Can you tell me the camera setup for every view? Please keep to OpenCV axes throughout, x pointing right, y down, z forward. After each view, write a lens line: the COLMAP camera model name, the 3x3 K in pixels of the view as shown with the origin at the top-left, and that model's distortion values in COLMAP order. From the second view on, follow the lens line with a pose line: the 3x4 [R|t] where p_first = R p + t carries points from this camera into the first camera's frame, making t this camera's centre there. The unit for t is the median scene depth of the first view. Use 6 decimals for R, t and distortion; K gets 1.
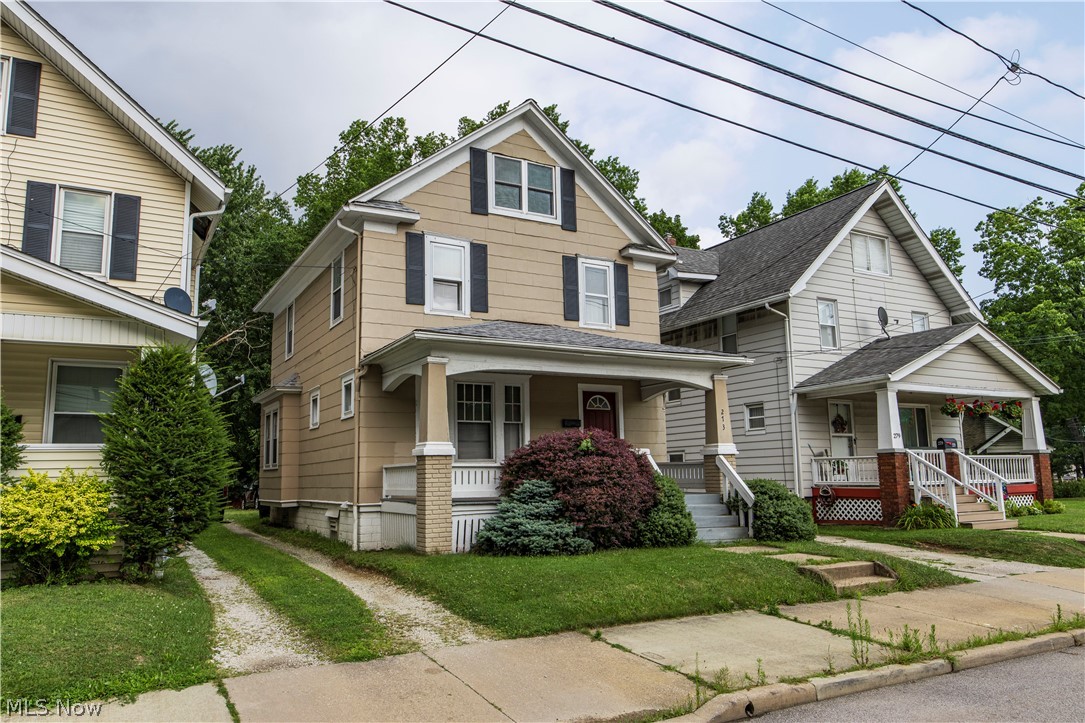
lens RADIAL K [[766.9, 0, 542.5], [0, 766.9, 361.5], [0, 0, 1]] dist [0.014018, -0.002220]
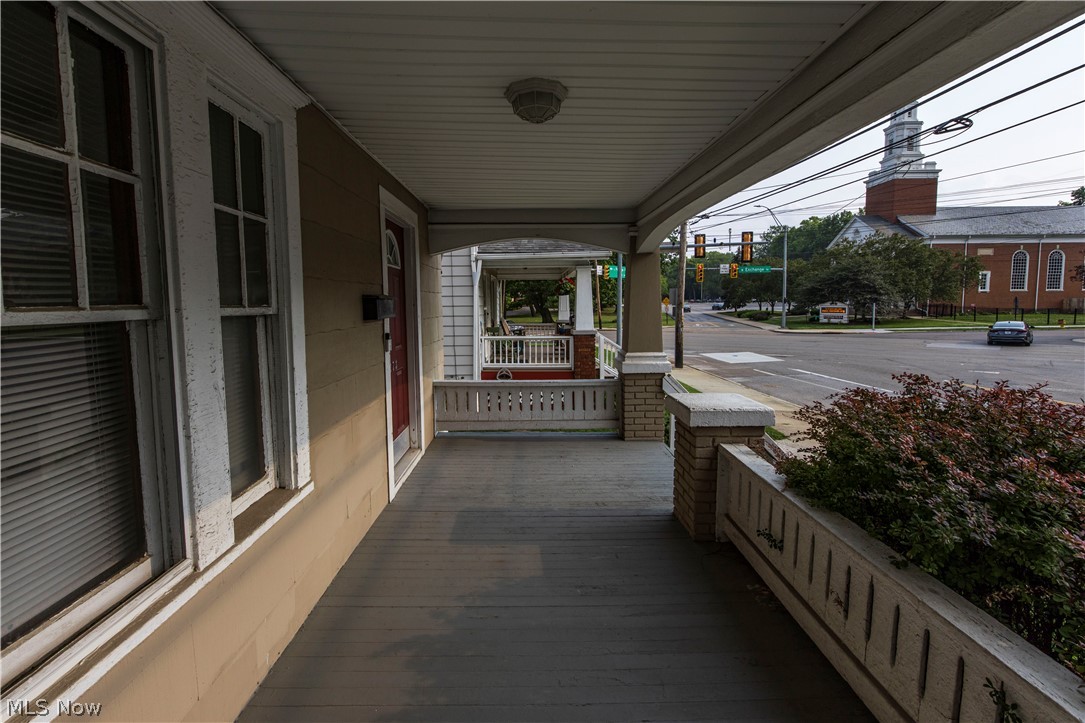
lens RADIAL K [[464.2, 0, 542.5], [0, 464.2, 361.5], [0, 0, 1]] dist [-0.001003, 0.000050]
pose [[0.475248, -0.093840, 0.874833, -0.101138], [-0.140853, 0.973358, 0.180926, 0.055334], [-0.868504, -0.209208, 0.449369, 0.816120]]
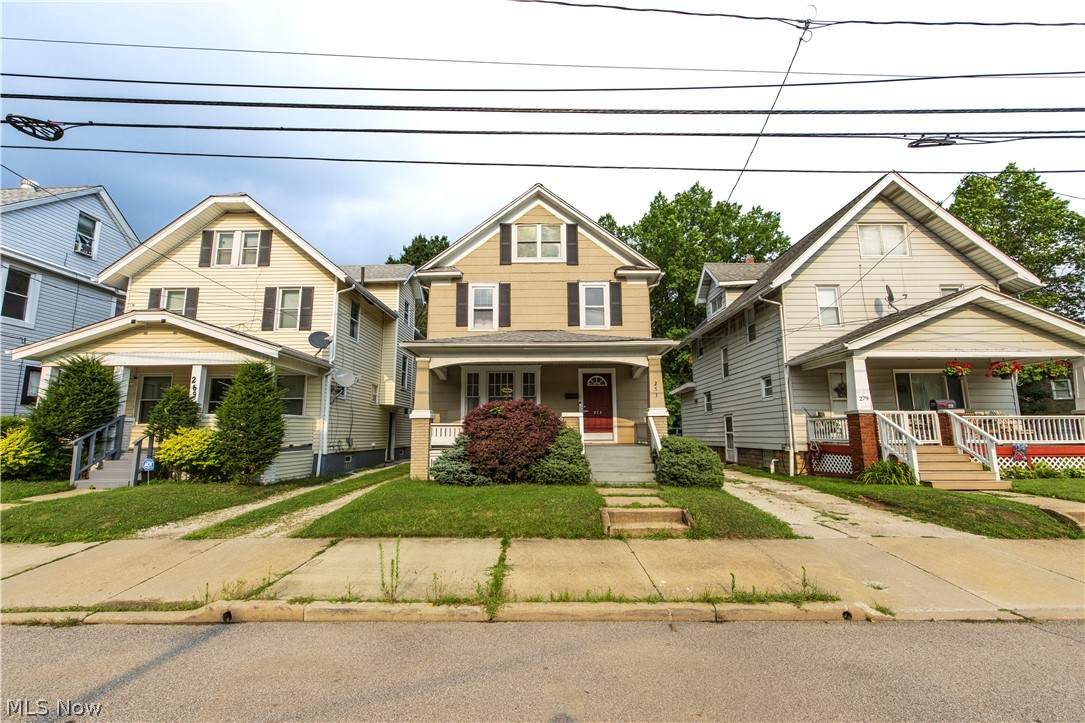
lens RADIAL K [[446.5, 0, 543.8], [0, 446.5, 367.5], [0, 0, 1]] dist [-0.000799, 0.000496]
pose [[0.867610, -0.059337, -0.493693, 0.399400], [0.063871, 0.997928, -0.007694, 0.028472], [0.493127, -0.024857, 0.869602, 0.223635]]
